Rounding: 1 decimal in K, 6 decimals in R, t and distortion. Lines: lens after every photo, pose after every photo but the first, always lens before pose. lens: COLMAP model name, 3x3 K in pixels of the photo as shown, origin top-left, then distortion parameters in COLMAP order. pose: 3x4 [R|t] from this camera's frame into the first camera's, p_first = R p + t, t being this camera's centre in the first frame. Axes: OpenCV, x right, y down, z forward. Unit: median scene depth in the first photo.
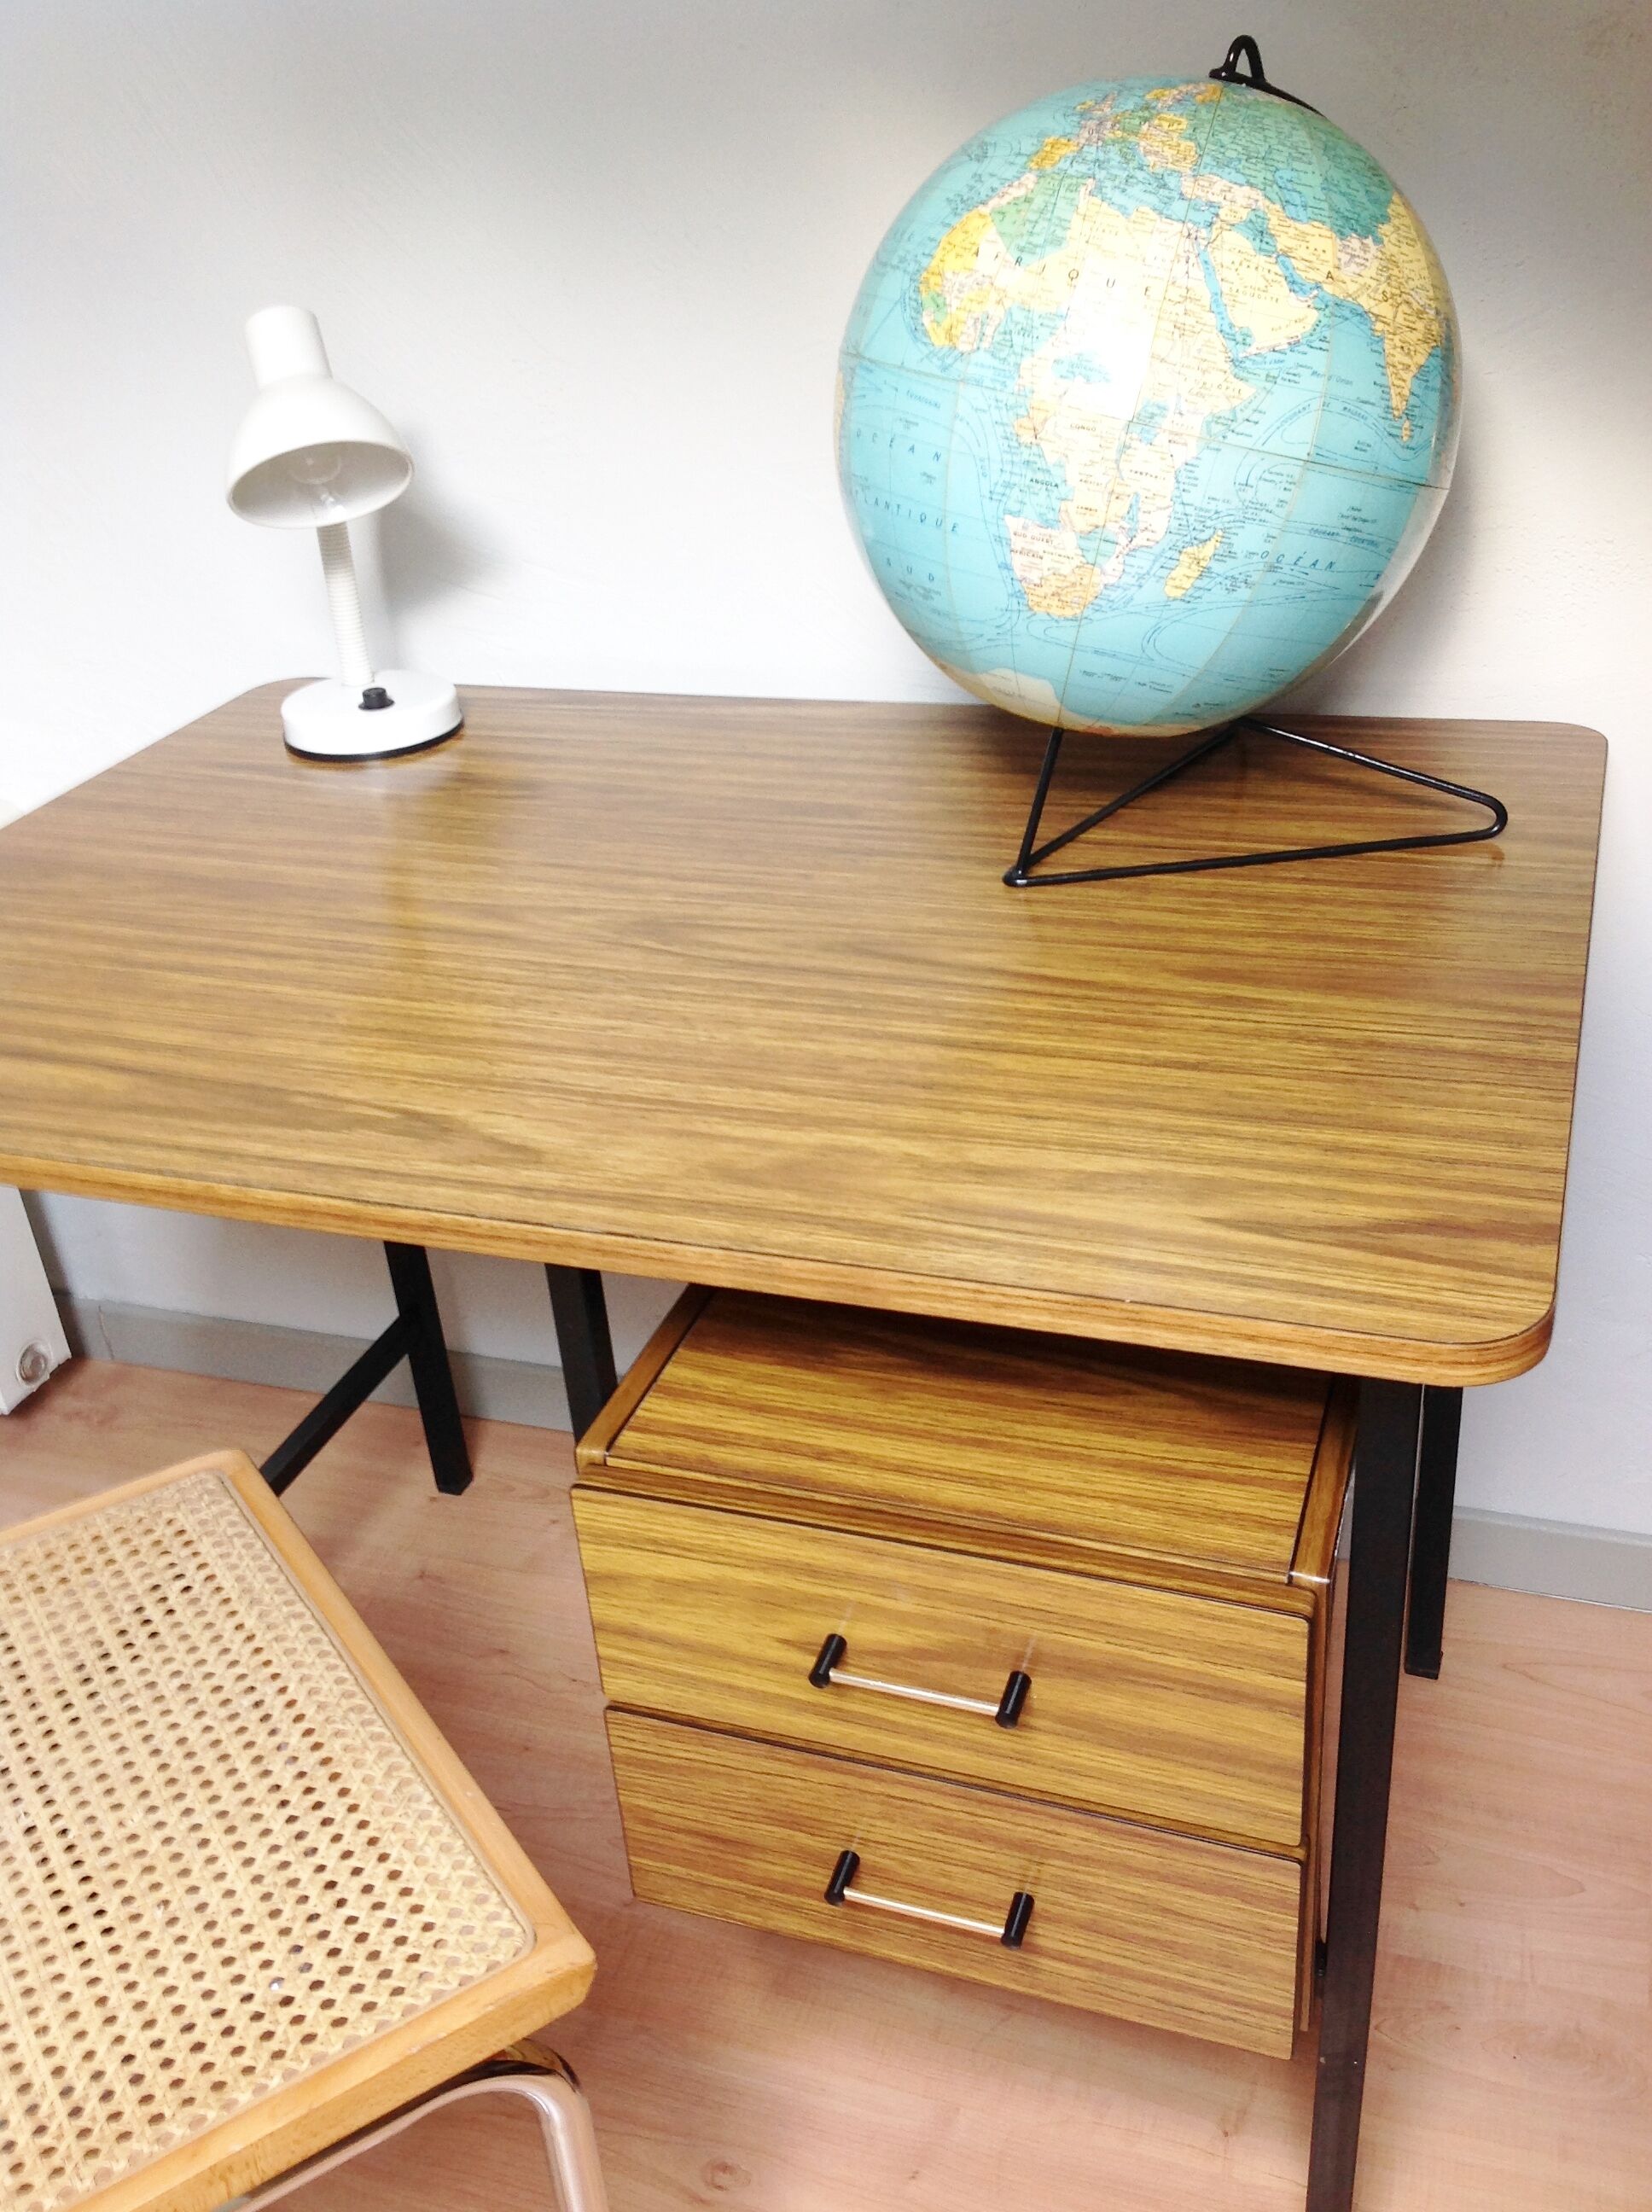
lens RADIAL K [[2141.5, 0, 835.9], [0, 2141.5, 1072.5], [0, 0, 1]] dist [0.156290, -0.386528]
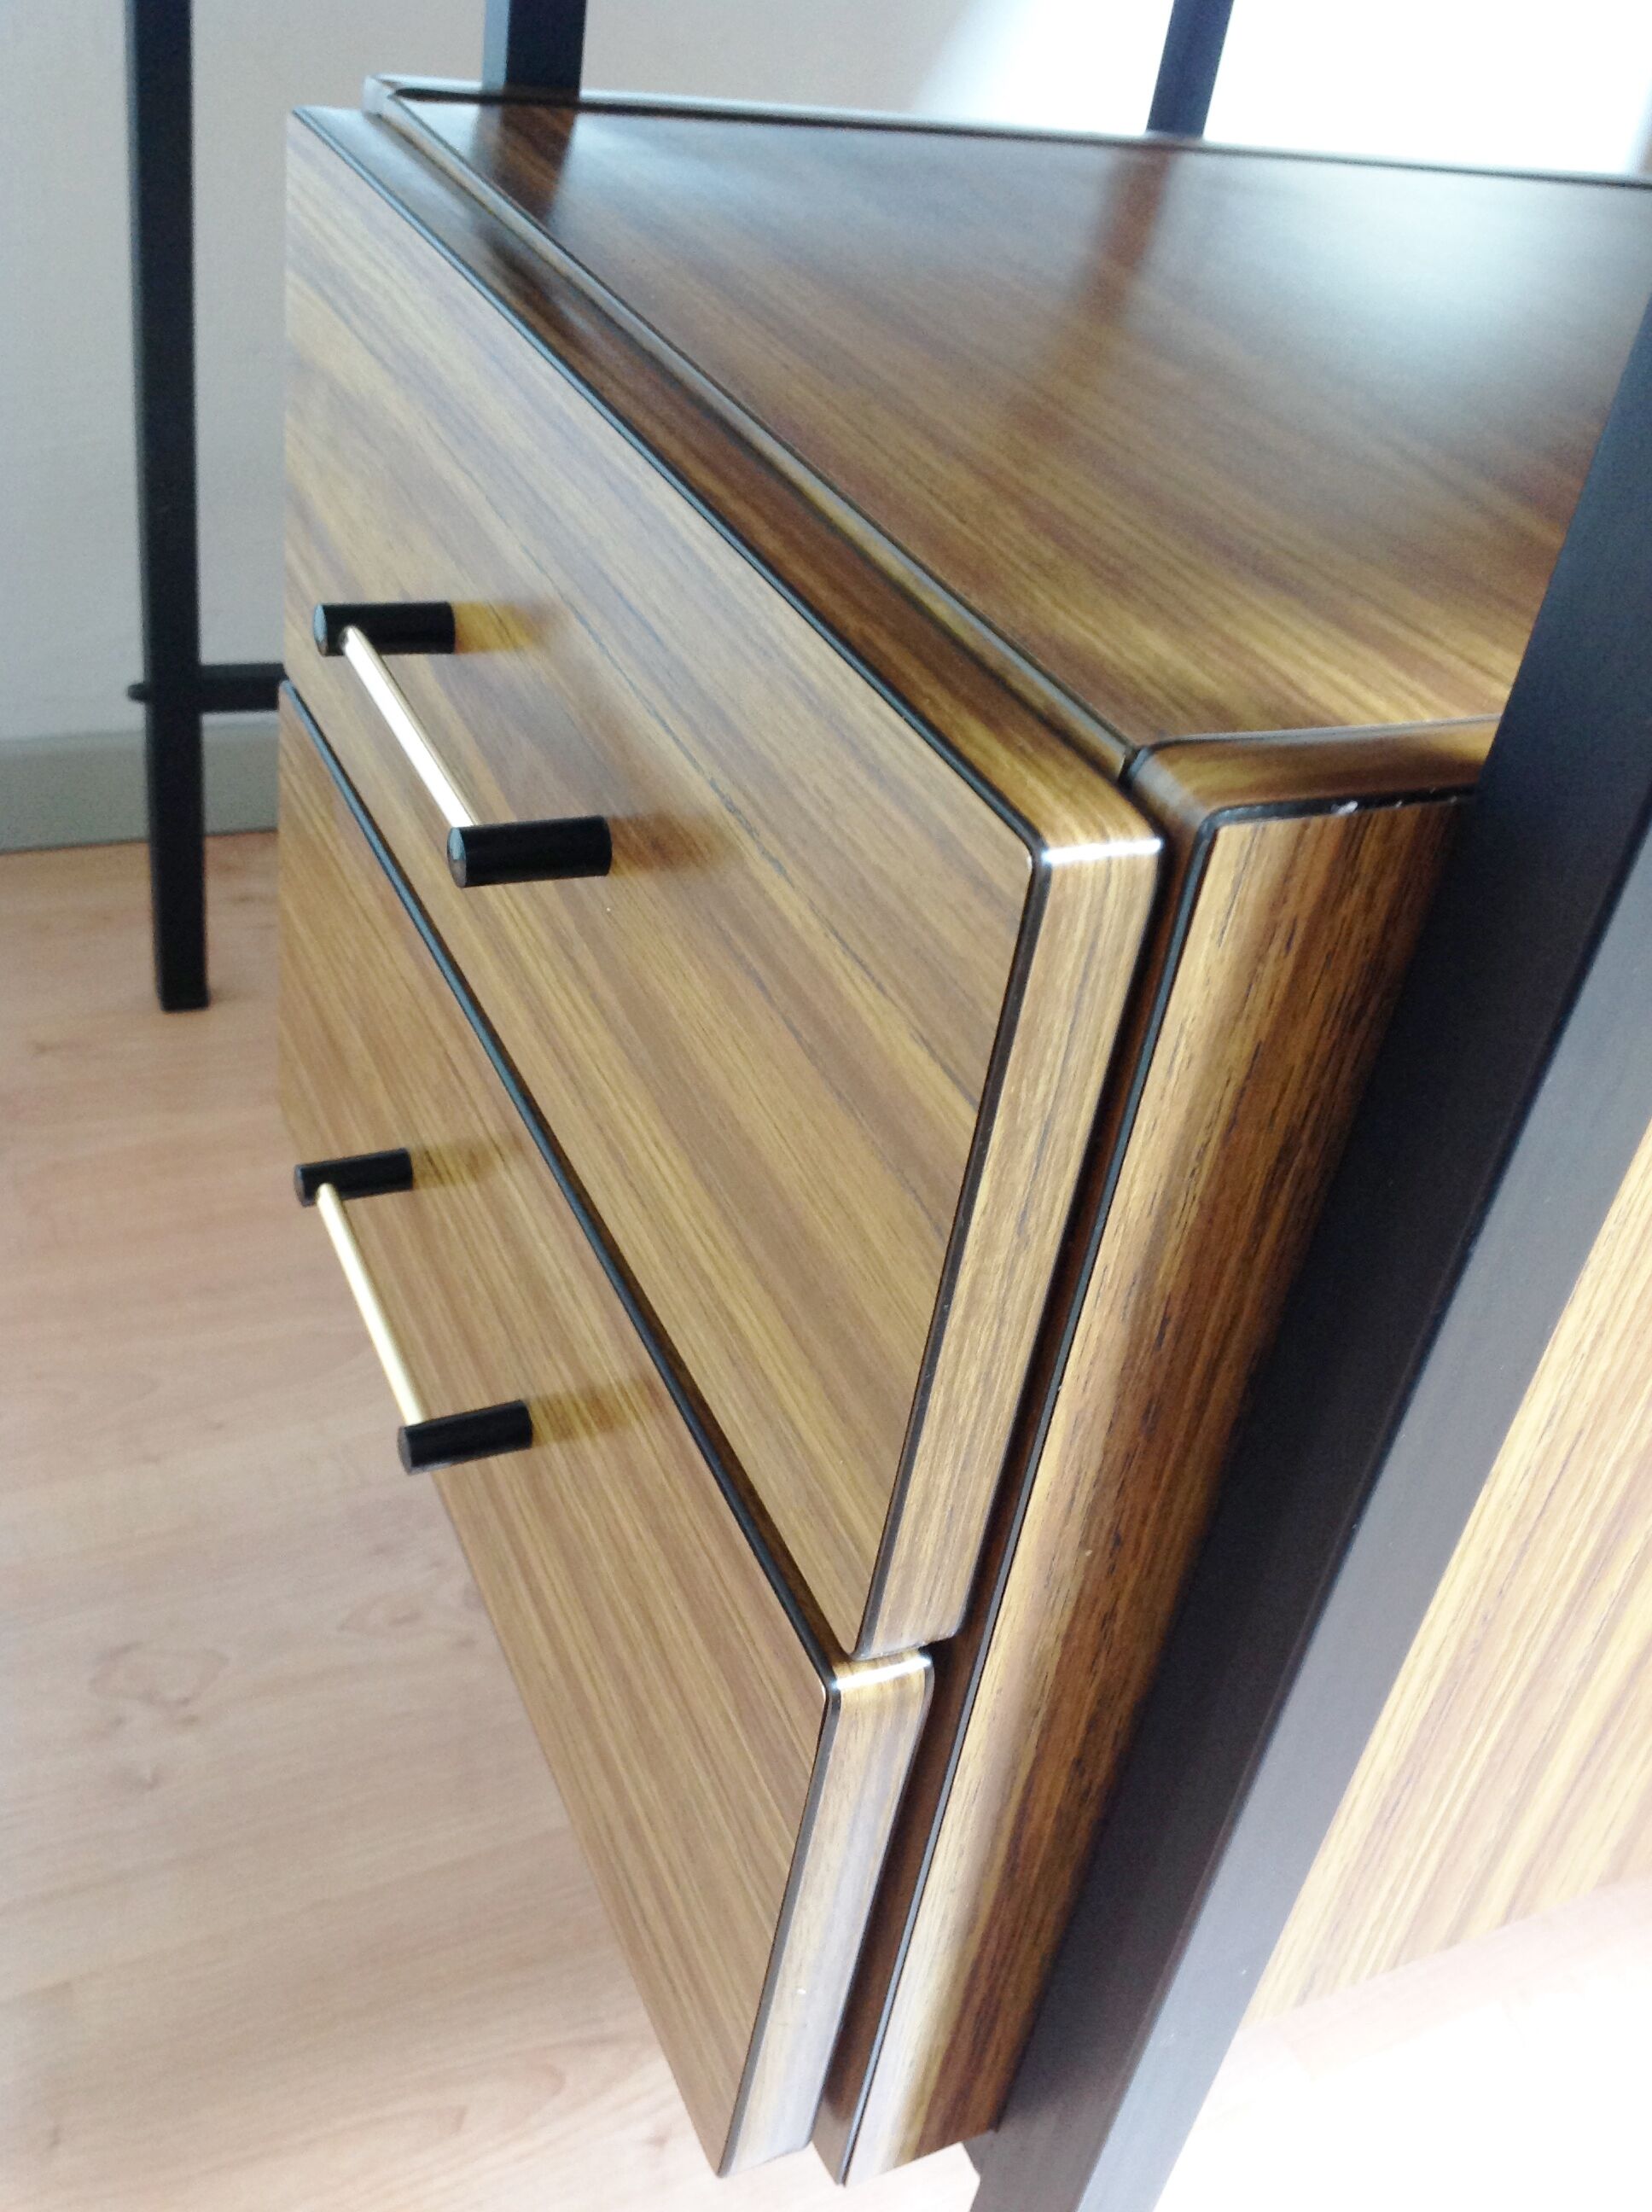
lens RADIAL K [[2185.3, 0, 864.7], [0, 2185.3, 1058.6], [0, 0, 1]] dist [0.147880, -0.399072]
pose [[0.681312, 0.547927, -0.485376, 0.317564], [-0.524812, 0.827890, 0.197913, 0.210542], [0.510280, 0.119890, 0.851611, 0.698483]]
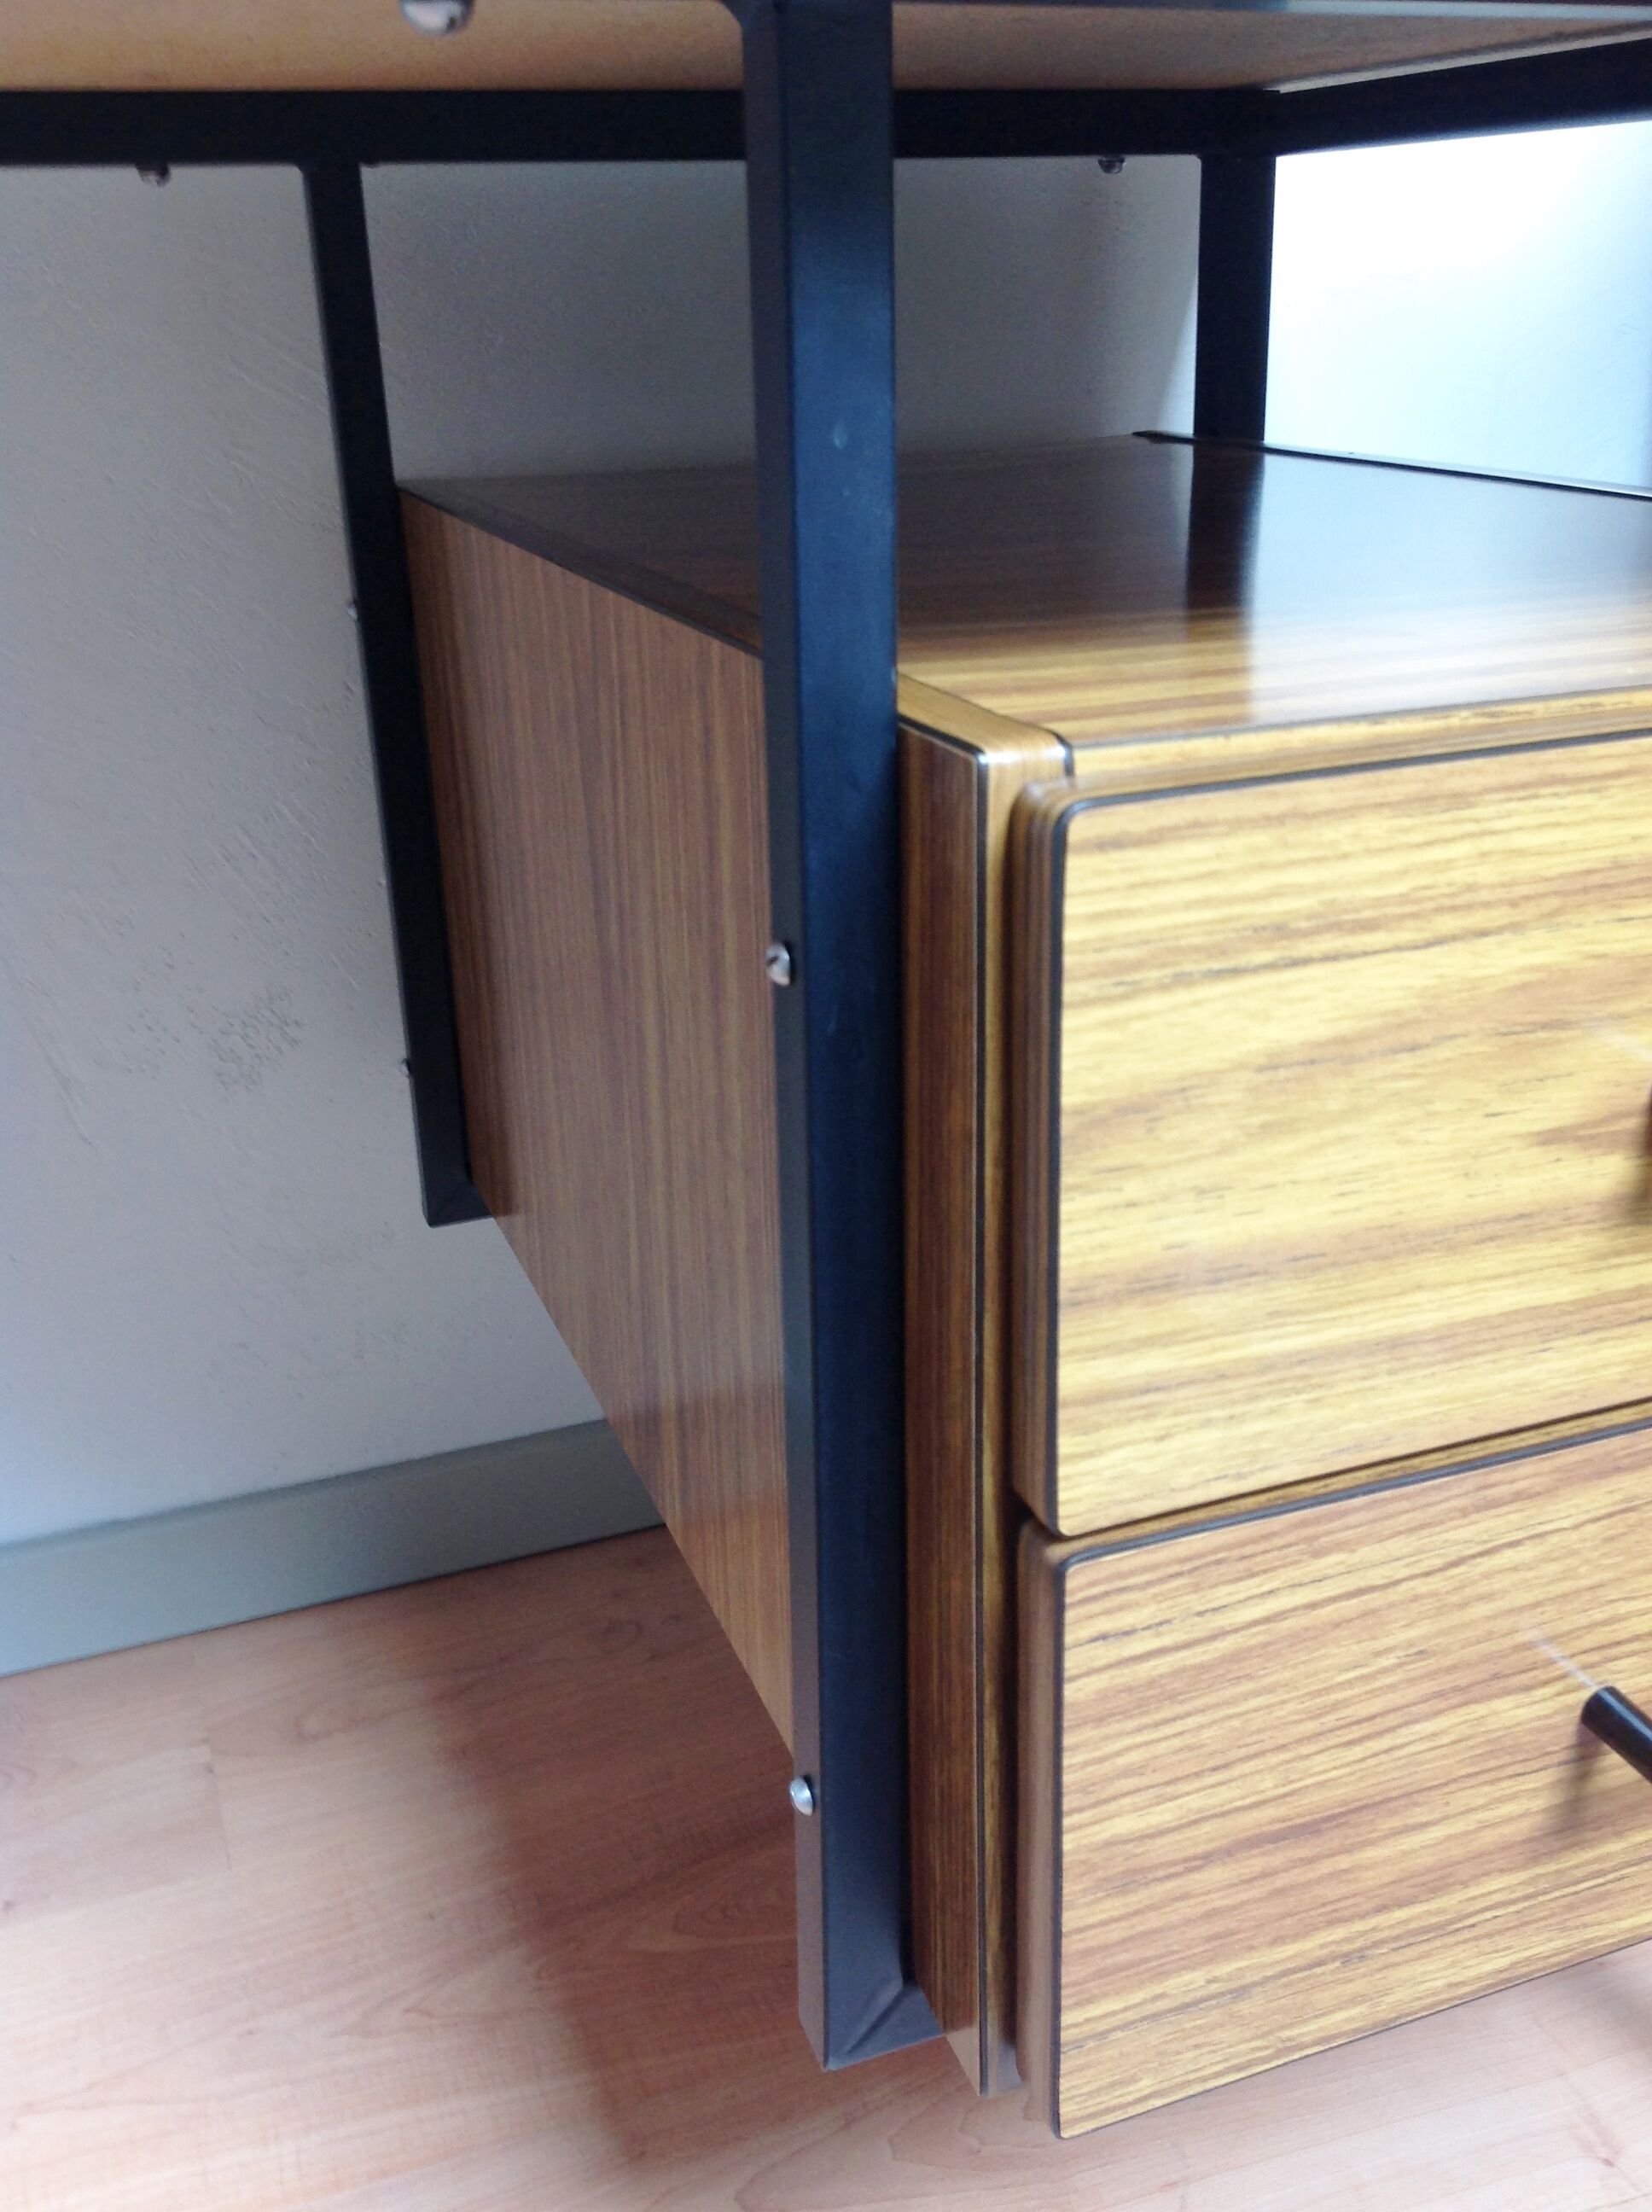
lens RADIAL K [[2141.1, 0, 822.2], [0, 2141.1, 1068.8], [0, 0, 1]] dist [0.175923, -0.617860]
pose [[0.766173, -0.170786, 0.619525, -0.375956], [0.277088, 0.957617, -0.078689, 0.252663], [-0.579829, 0.231953, 0.781023, 0.789010]]
